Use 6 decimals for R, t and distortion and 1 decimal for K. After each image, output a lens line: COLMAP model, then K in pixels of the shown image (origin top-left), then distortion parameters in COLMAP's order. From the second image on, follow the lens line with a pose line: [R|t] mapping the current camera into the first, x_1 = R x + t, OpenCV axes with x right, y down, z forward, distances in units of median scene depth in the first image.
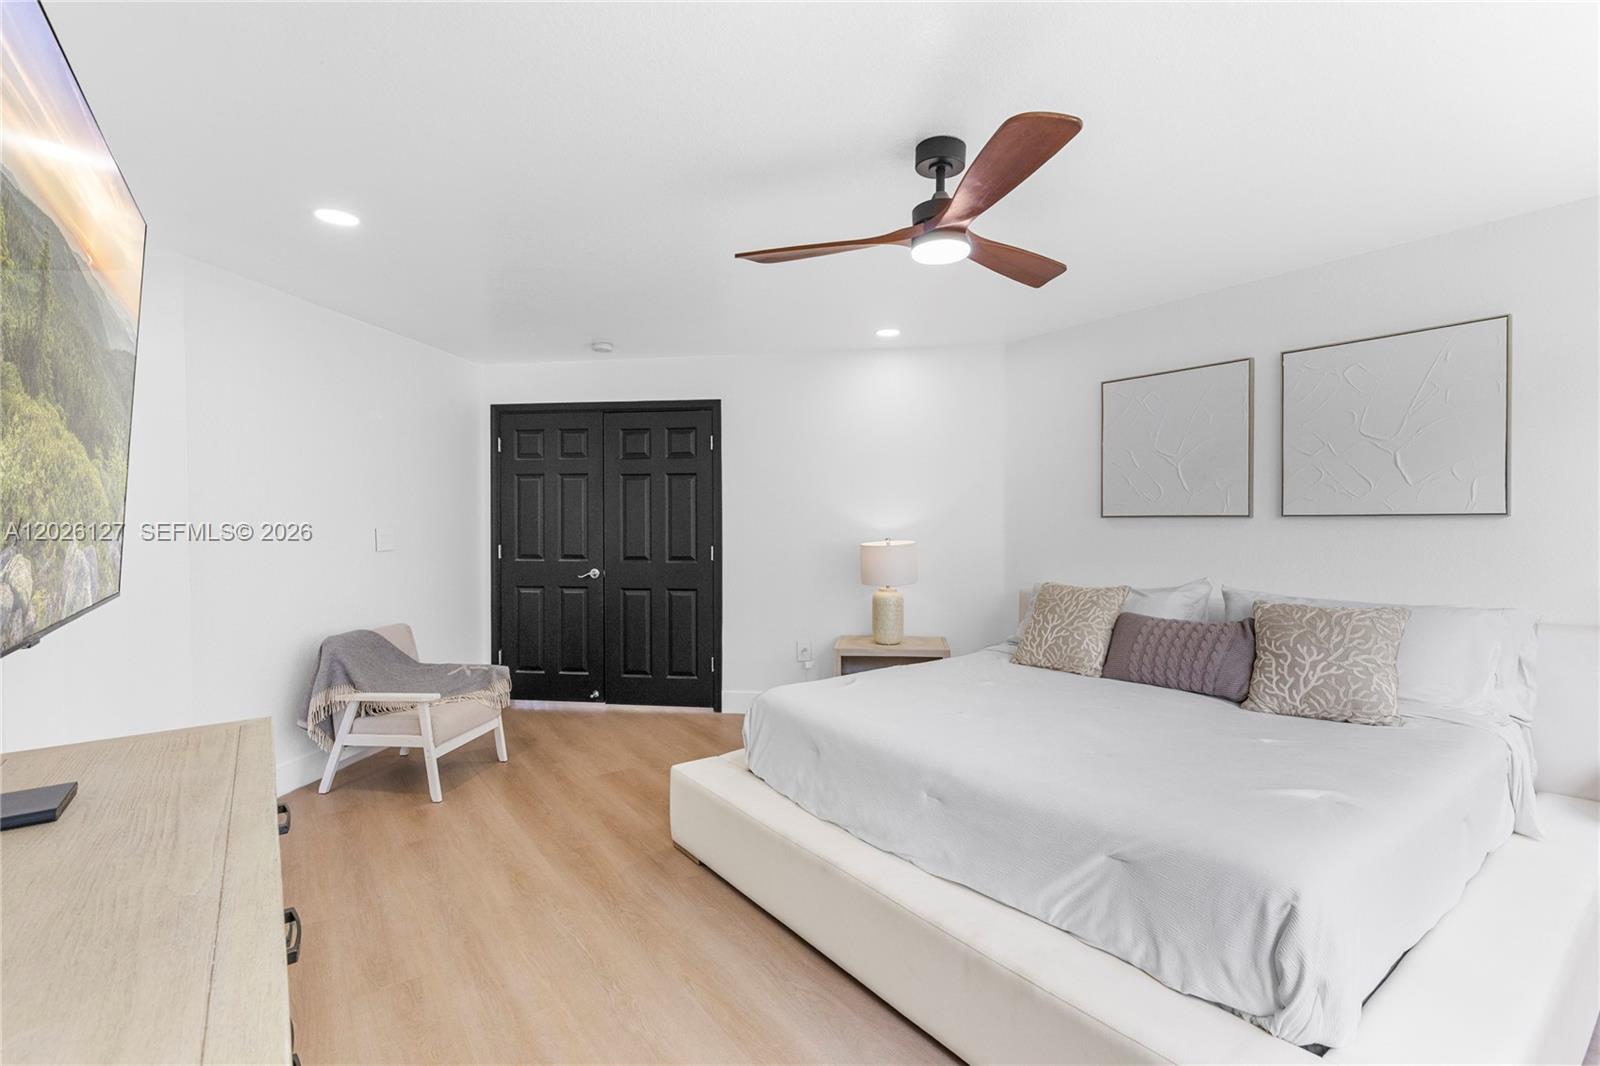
lens RADIAL K [[713.2, 0, 801.6], [0, 713.2, 528.8], [0, 0, 1]] dist [0.002601, -0.001454]
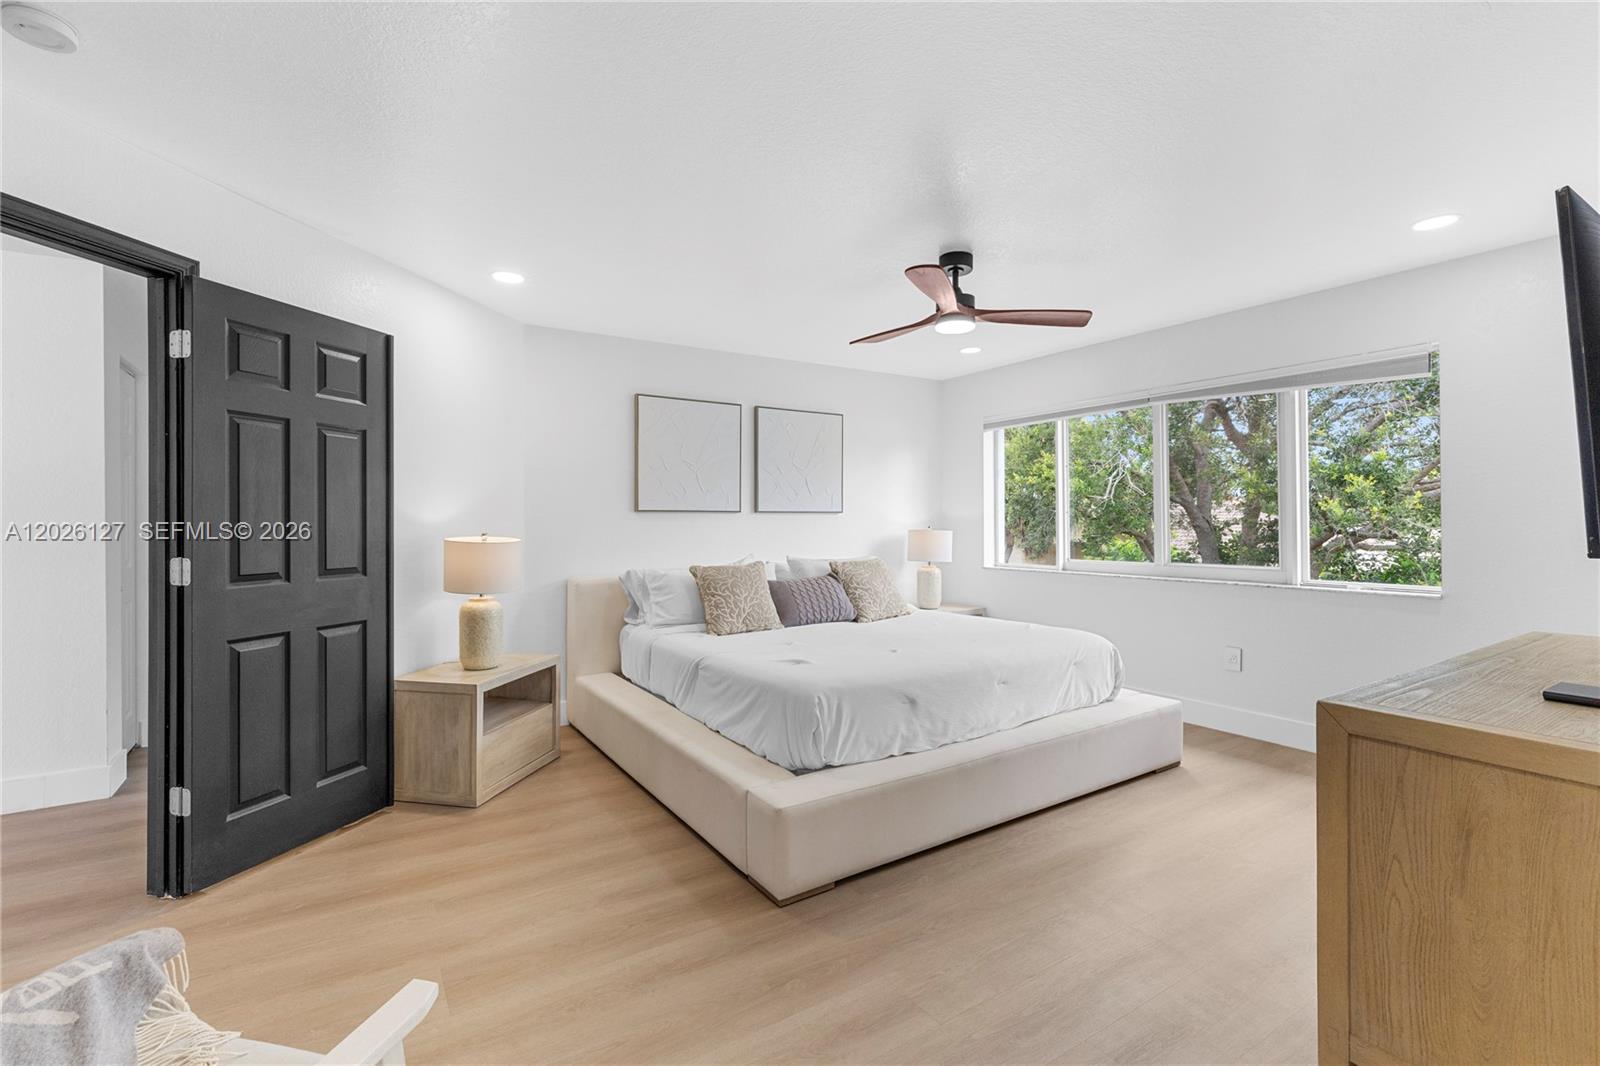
lens RADIAL K [[713.2, 0, 799.7], [0, 713.2, 523.2], [0, 0, 1]] dist [0.002601, -0.001454]
pose [[0.061141, 0.001410, 0.998128, -0.879342], [0.010420, 0.999944, -0.002050, 0.010687], [-0.998075, 0.010526, 0.061123, 0.828536]]
